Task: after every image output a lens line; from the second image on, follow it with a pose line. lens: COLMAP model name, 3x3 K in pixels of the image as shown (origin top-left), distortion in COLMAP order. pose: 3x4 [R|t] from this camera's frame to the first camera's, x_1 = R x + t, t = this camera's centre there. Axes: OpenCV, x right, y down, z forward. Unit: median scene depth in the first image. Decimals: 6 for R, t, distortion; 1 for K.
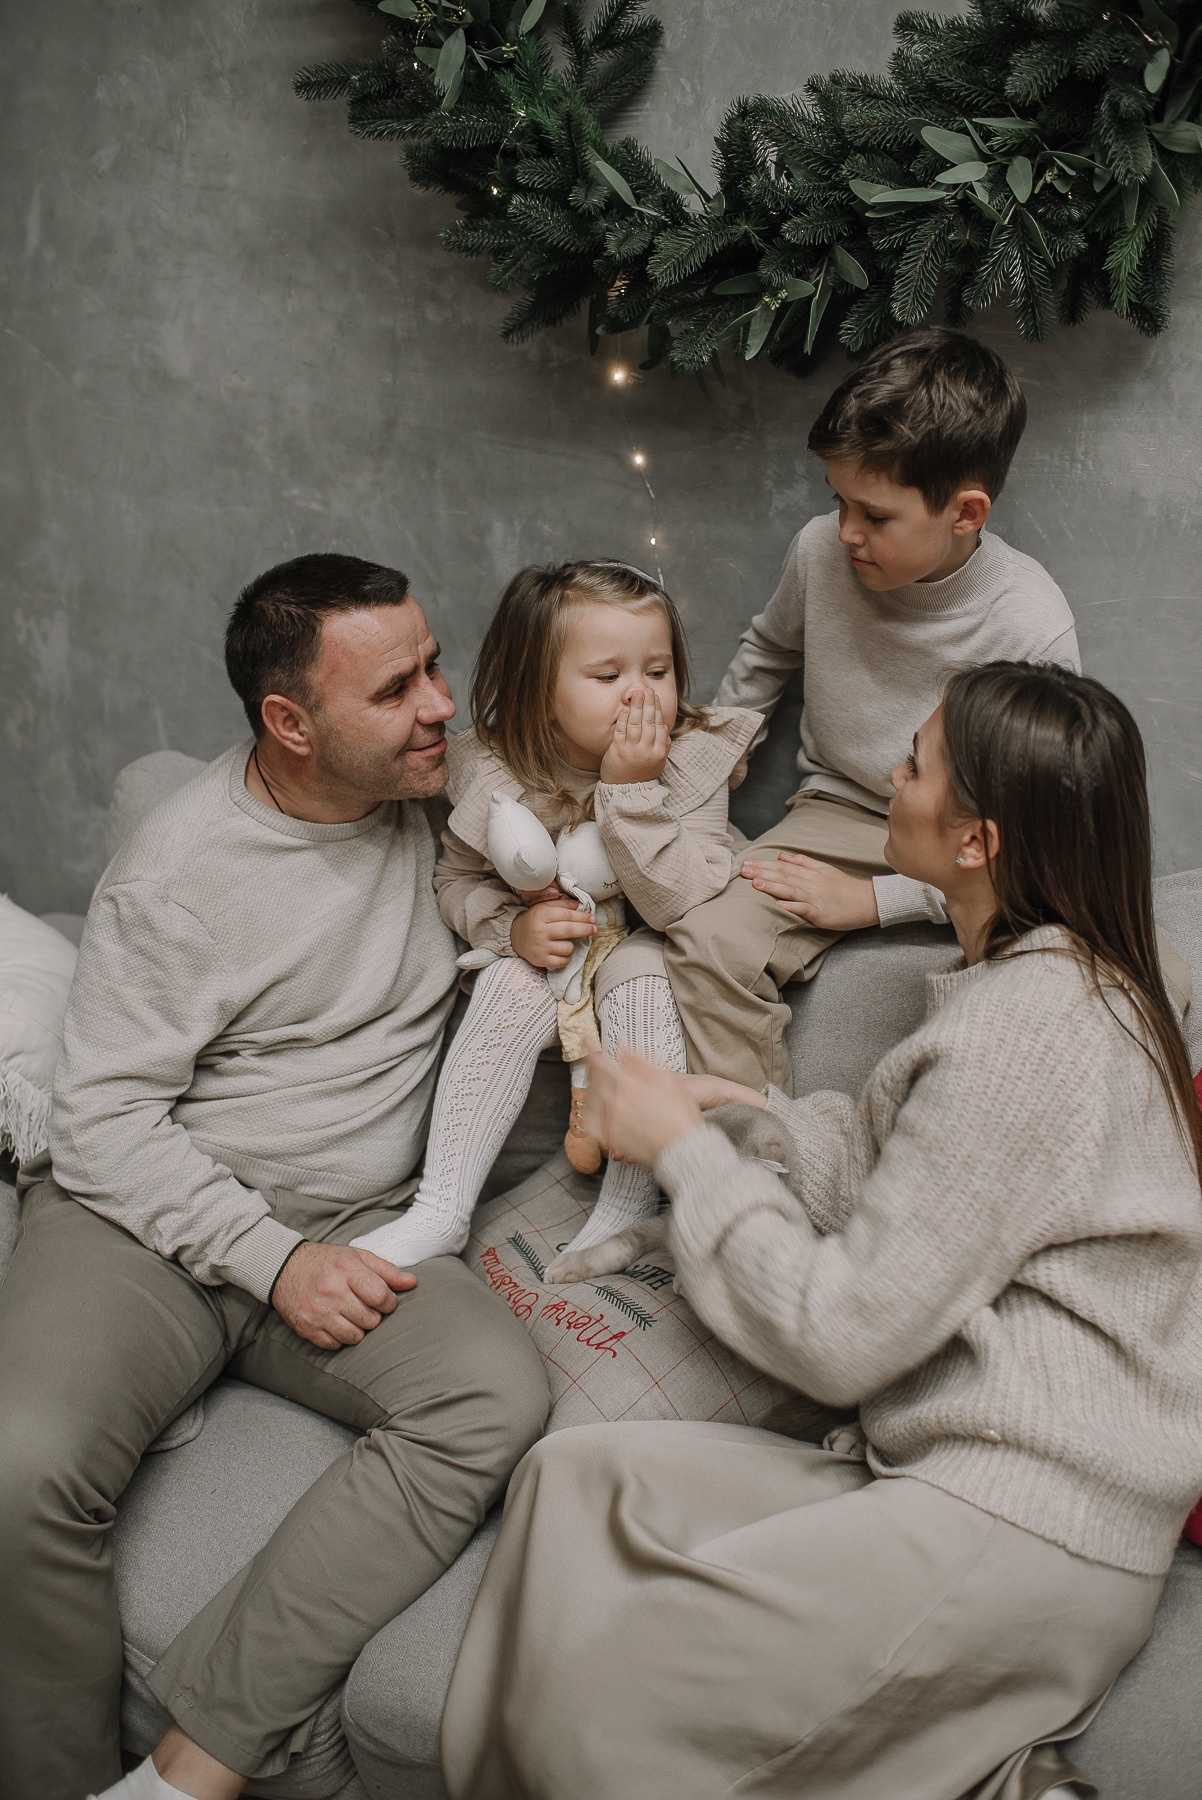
lens RADIAL K [[1754.4, 0, 601.0], [0, 1754.4, 900.0], [0, 0, 1]] dist [-0.103625, 0.114711]
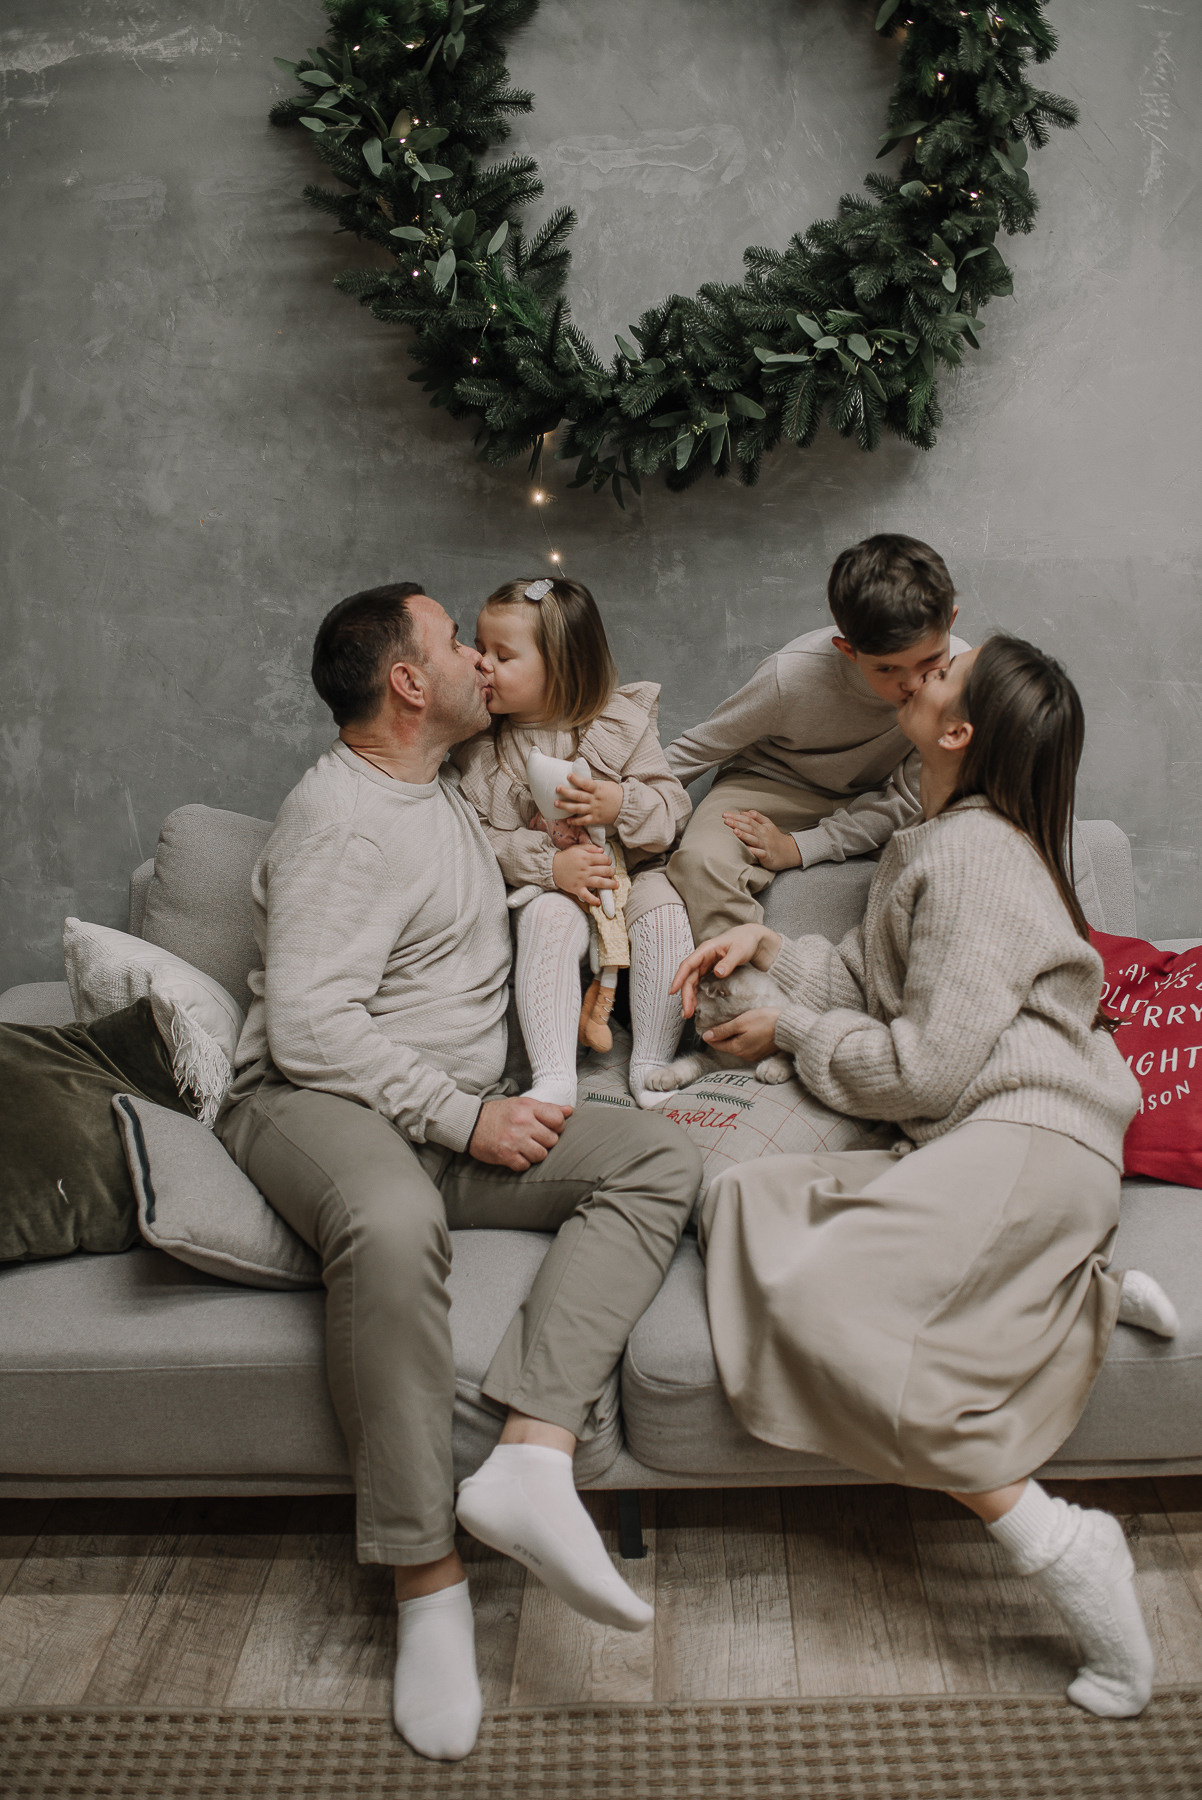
lens RADIAL K [[1754.4, 0, 601.0], [0, 1754.4, 900.0], [0, 0, 1]] dist [-0.103625, 0.114711]
pose [[0.940711, -0.087155, 0.327822, -0.405922], [0.134011, 0.983300, -0.123135, 0.179635], [-0.311616, 0.159766, 0.936680, -0.243404]]
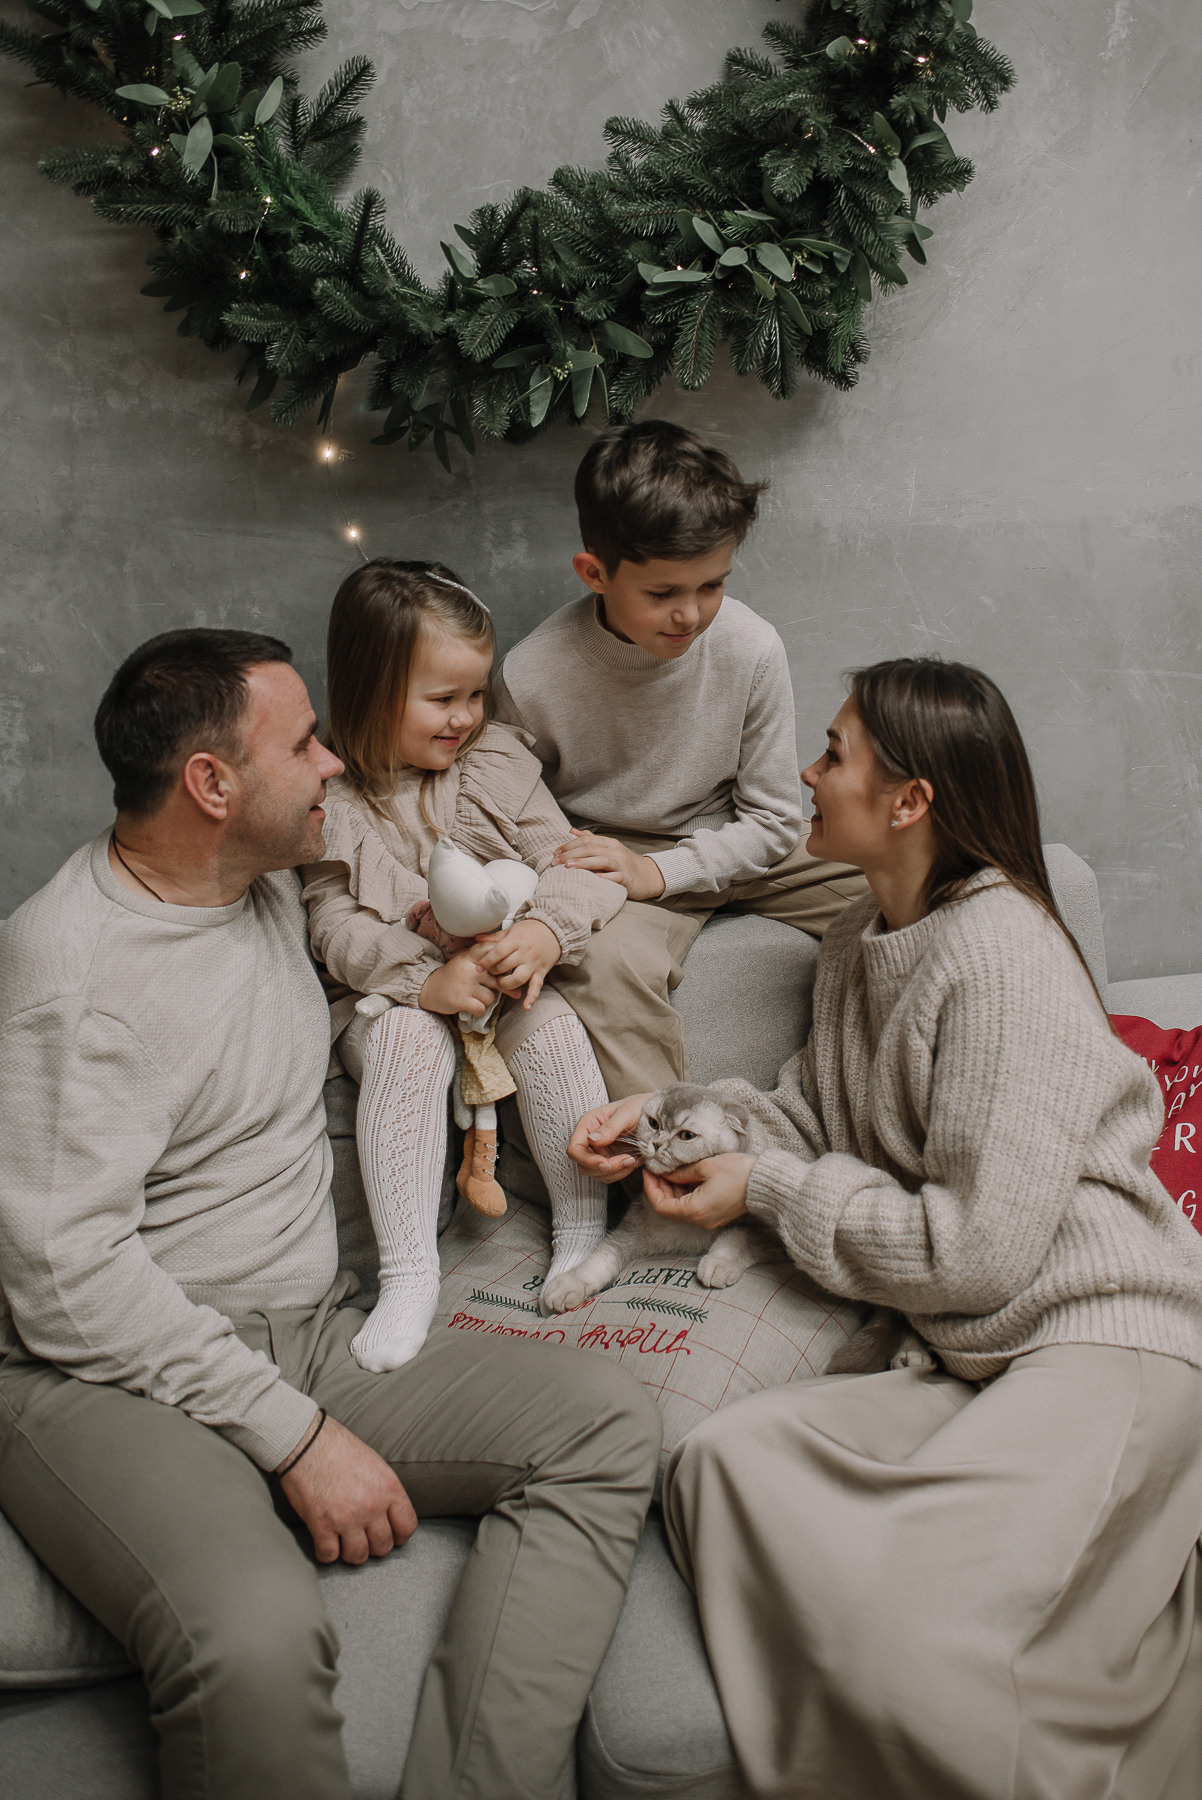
lens RADIAL K [[1876.0, 0, 641.2], [0, 1876.0, 854.4], [0, 0, 1]] dist [-0.104617, 0.119268]
pose [[0.853830, -0.155069, 0.496919, -0.393634], [0.197753, 0.979659, -0.034075, 0.000249], [-0.481527, 0.127362, 0.867128, 0.002031]]
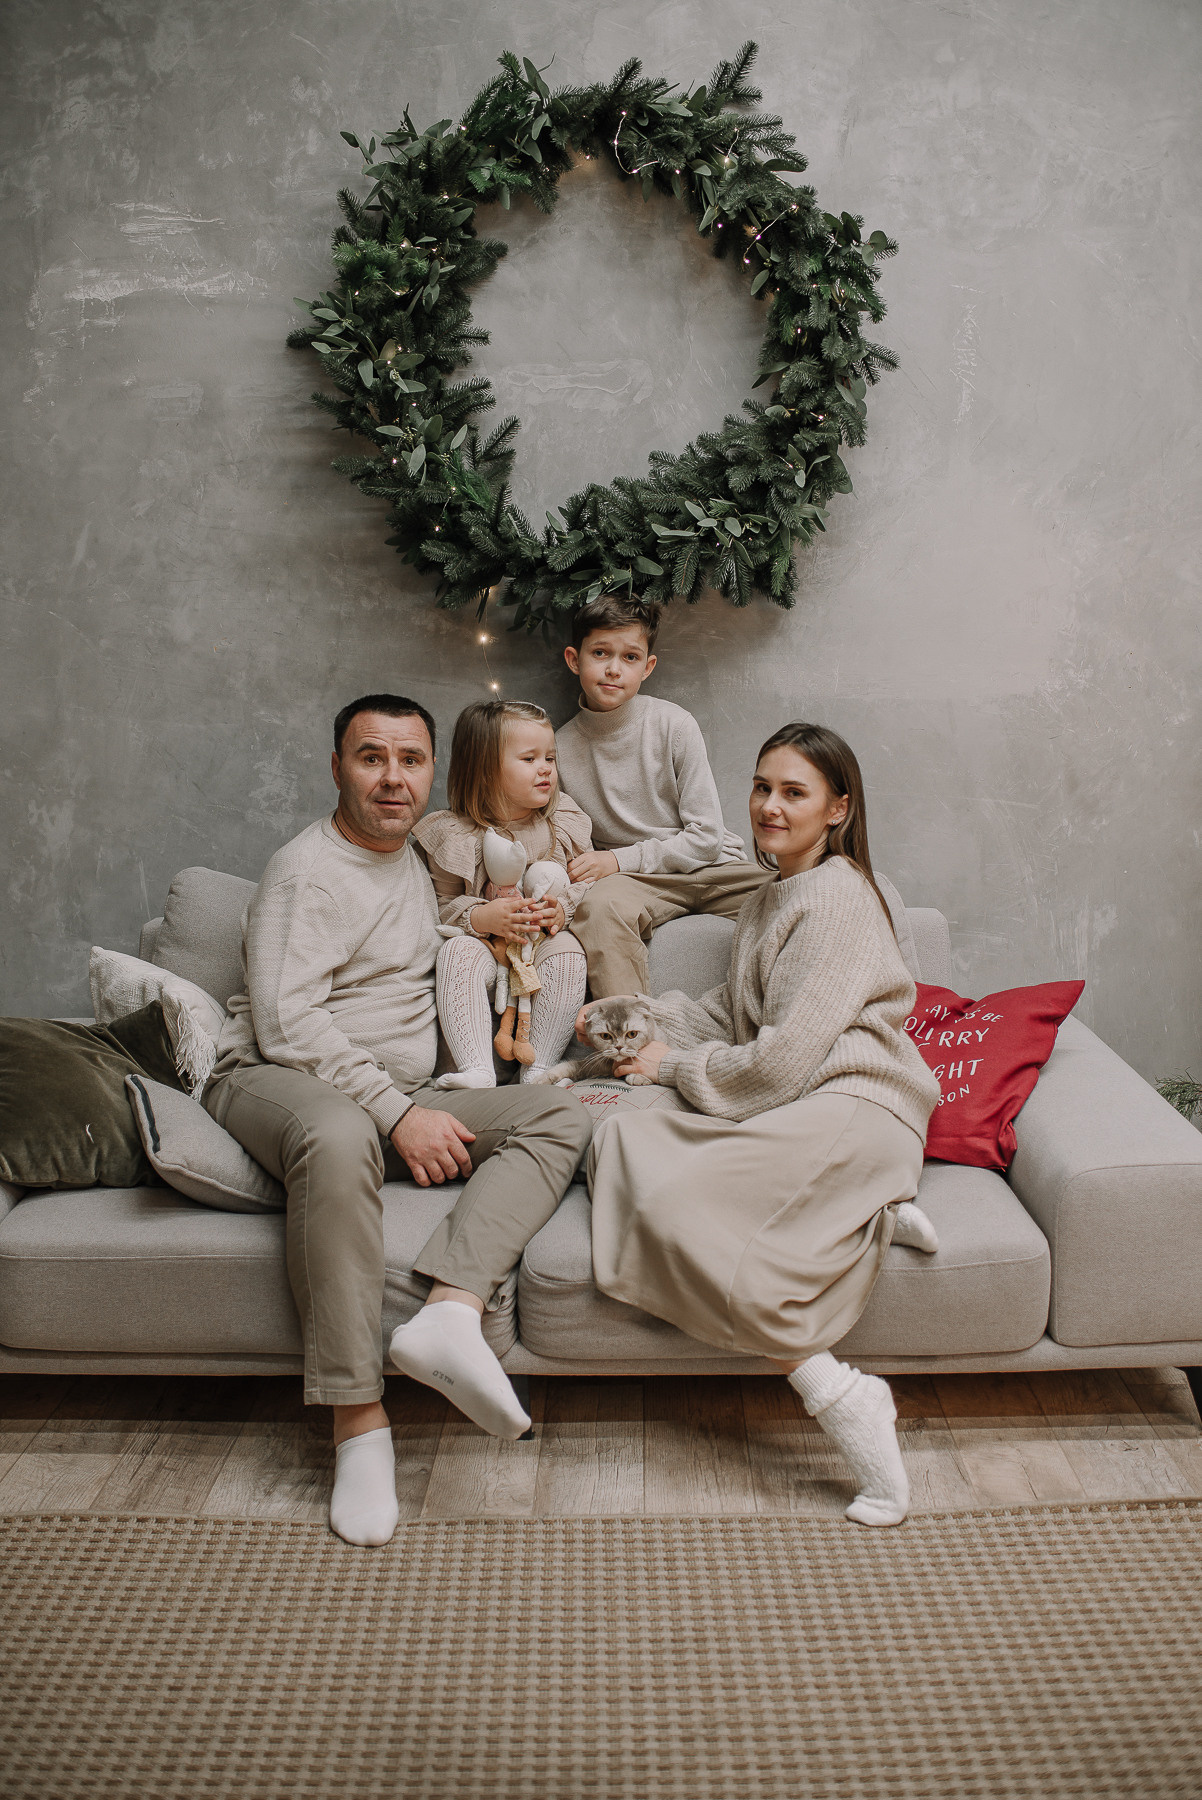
lens RADIAL K [[1754.4, 0, 601.0], [0, 1754.4, 900.0], [0, 0, 1]] dist [-0.103625, 0.114711]
pose [[0.933609, -0.016661, 0.357905, -0.489808], [0.108930, 0.964832, -0.239236, 0.365377], [-0.341332, 0.262340, 0.902591, -0.524432]]
